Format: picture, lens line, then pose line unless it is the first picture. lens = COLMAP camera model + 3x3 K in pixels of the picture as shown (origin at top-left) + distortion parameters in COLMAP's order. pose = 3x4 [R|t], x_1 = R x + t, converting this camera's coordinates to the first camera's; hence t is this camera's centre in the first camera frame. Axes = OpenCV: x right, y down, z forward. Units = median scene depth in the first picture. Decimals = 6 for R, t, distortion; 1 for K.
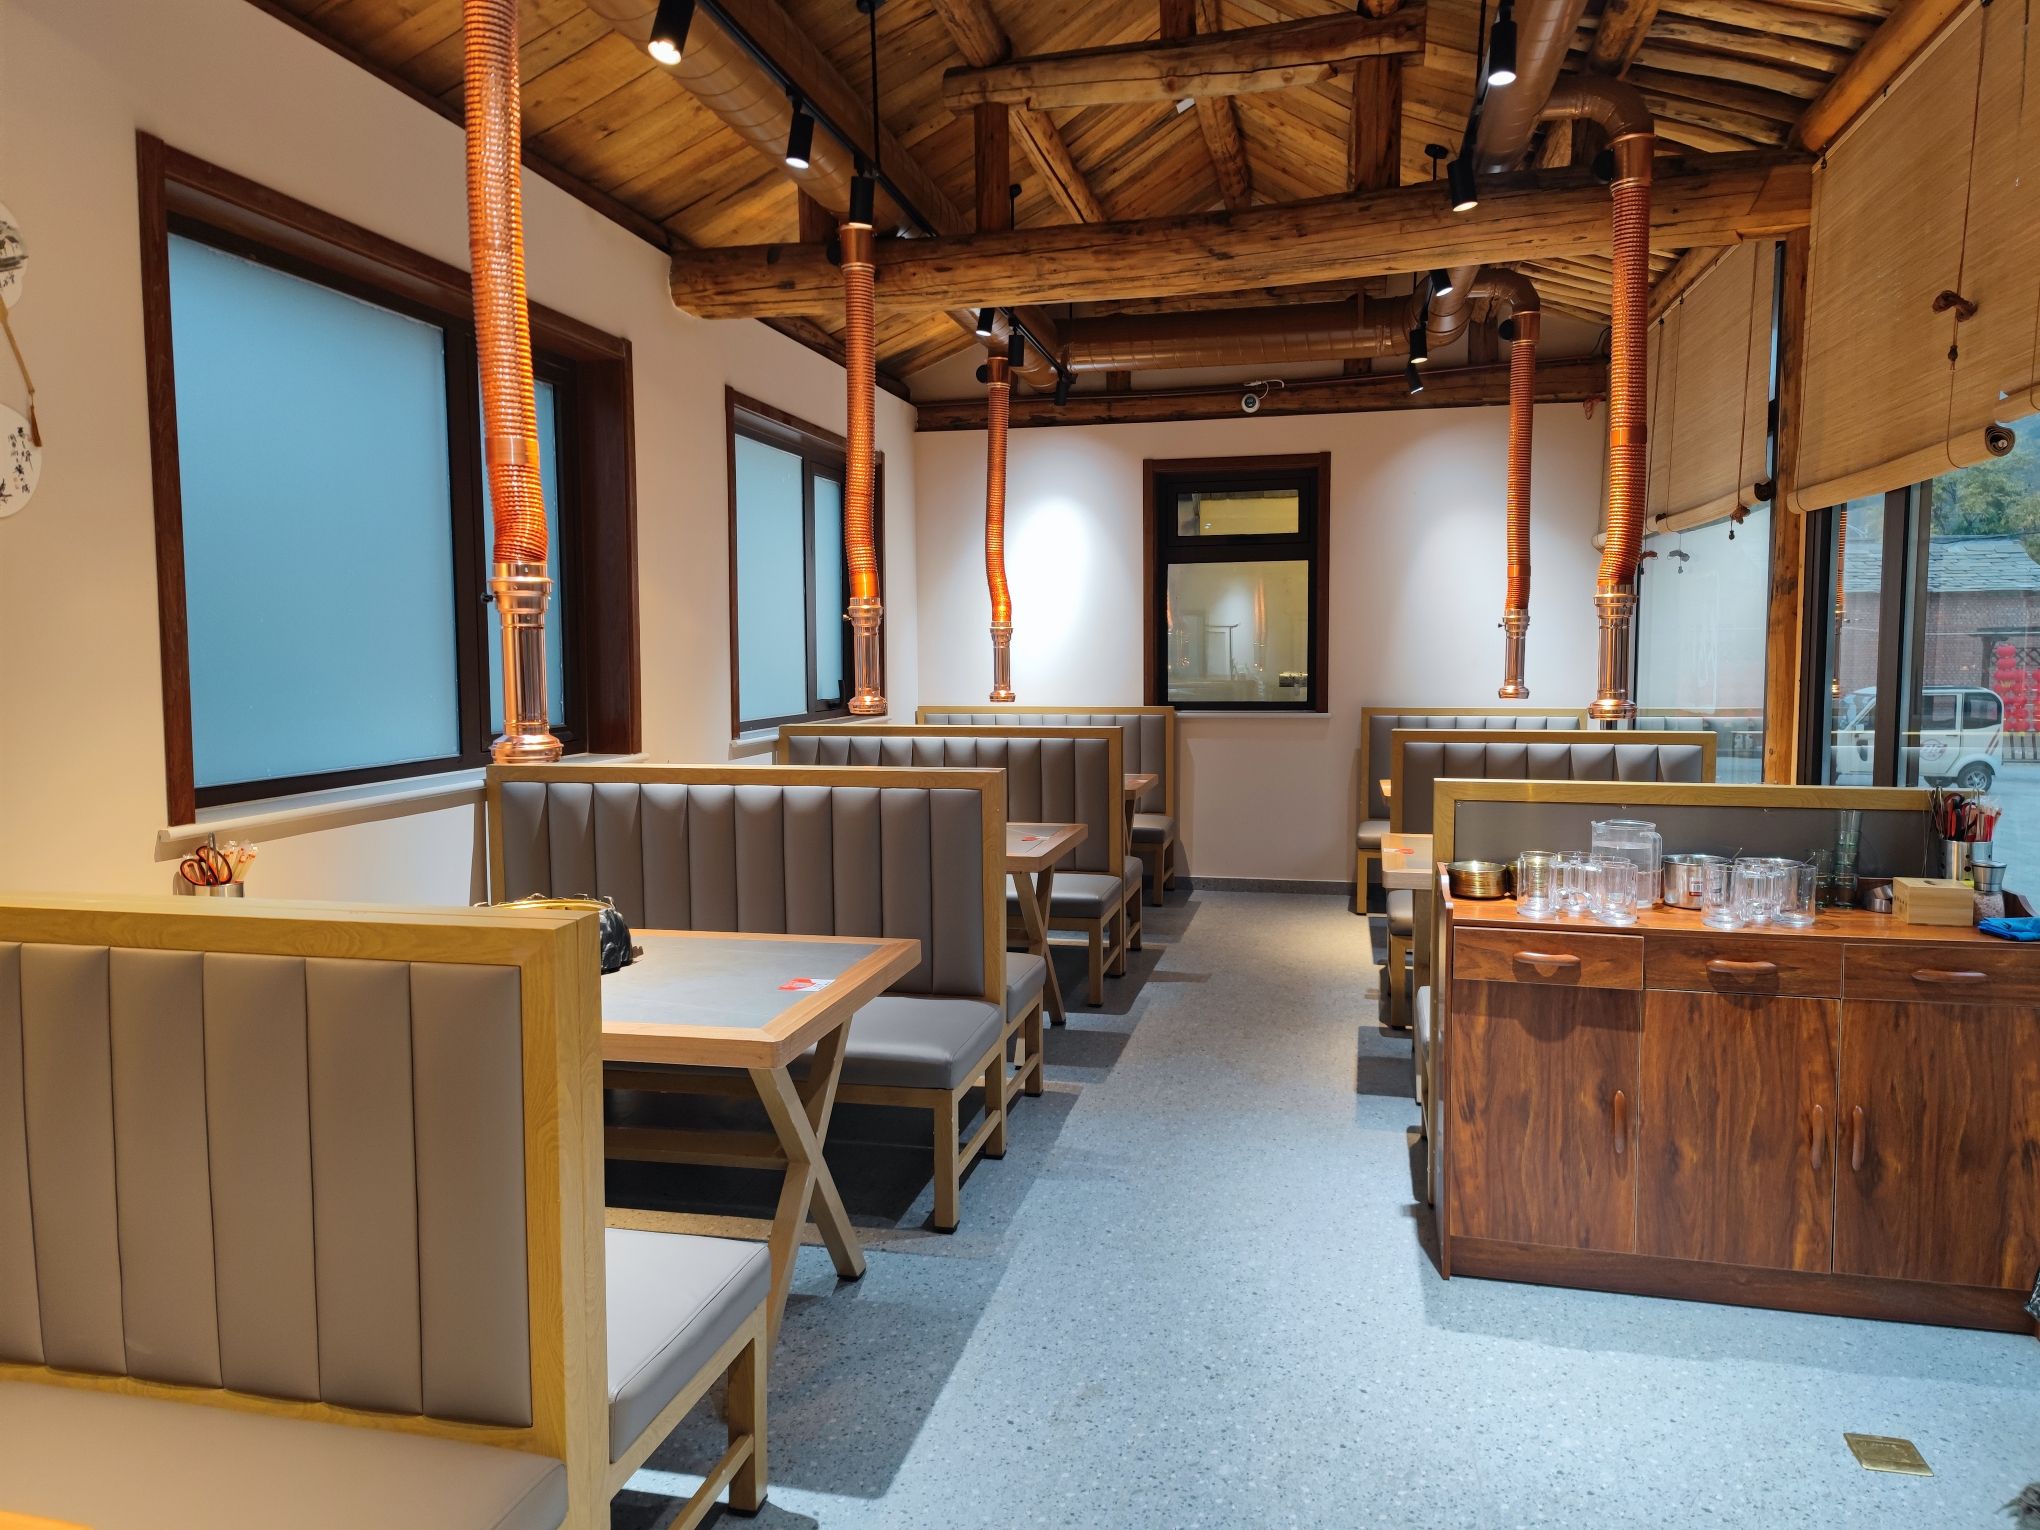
lens RADIAL K [[1355.7, 0, 1023.2], [0, 1355.7, 760.8], [0, 0, 1]] dist [0.049905, -0.017253]
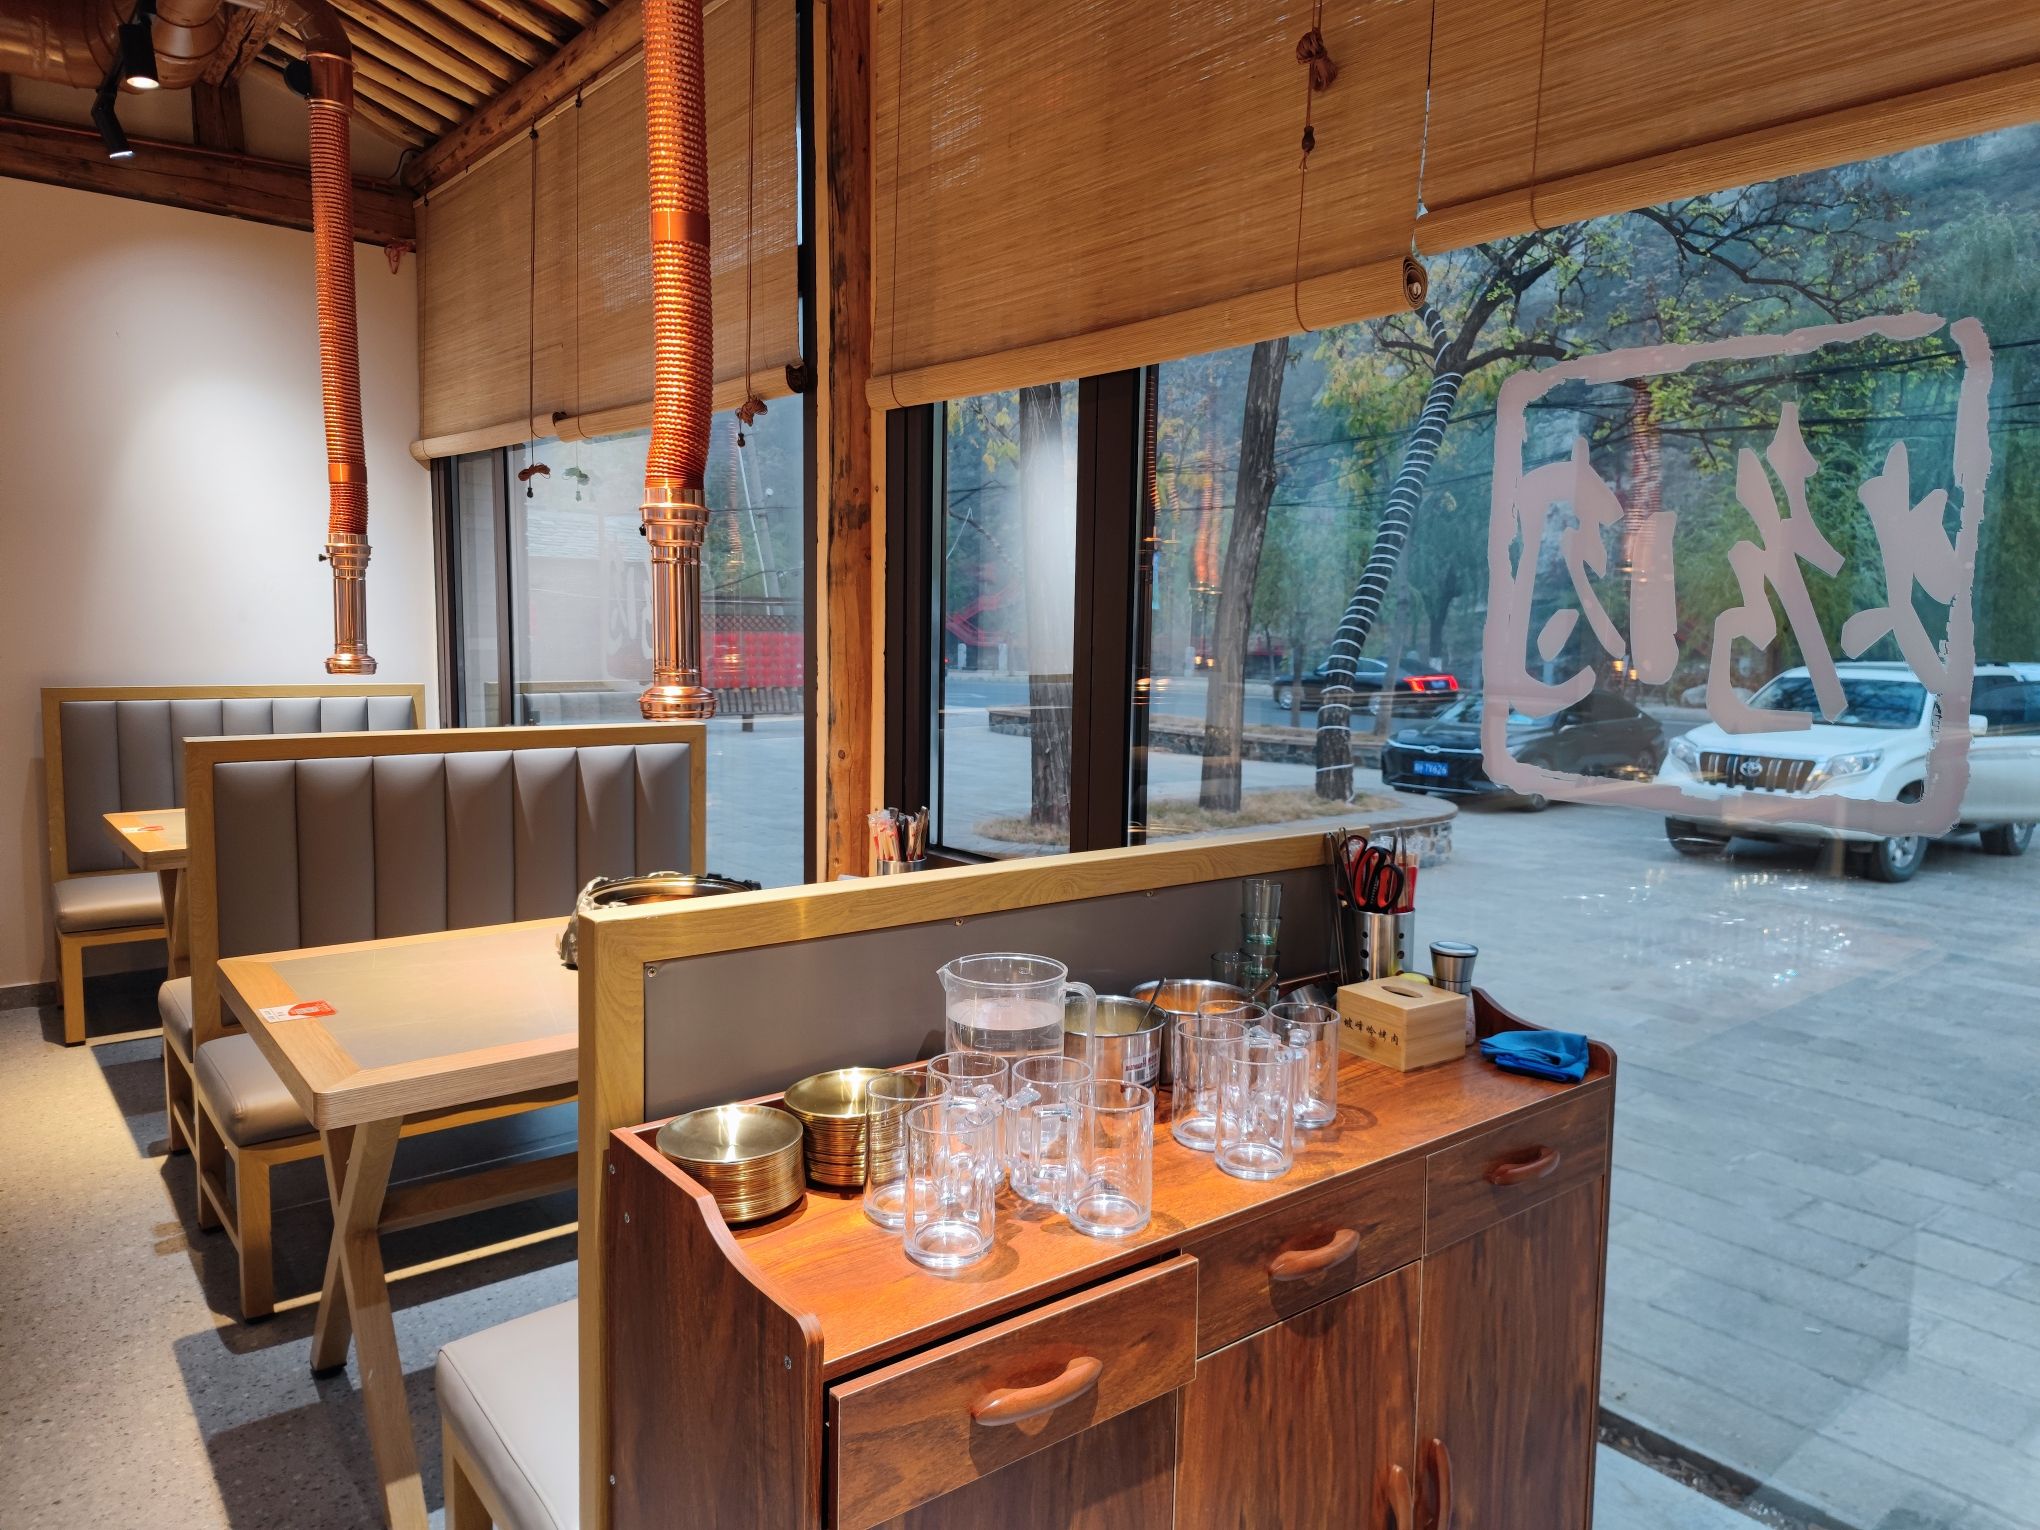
lens RADIAL K [[1355.7, 0, 1031.1], [0, 1355.7, 756.4], [0, 0, 1]] dist [0.049905, -0.017253]
pose [[0.608227, -0.064266, 0.791158, 0.058456], [0.042779, 0.997922, 0.048174, -0.035465], [-0.792610, 0.004544, 0.609712, 0.513167]]
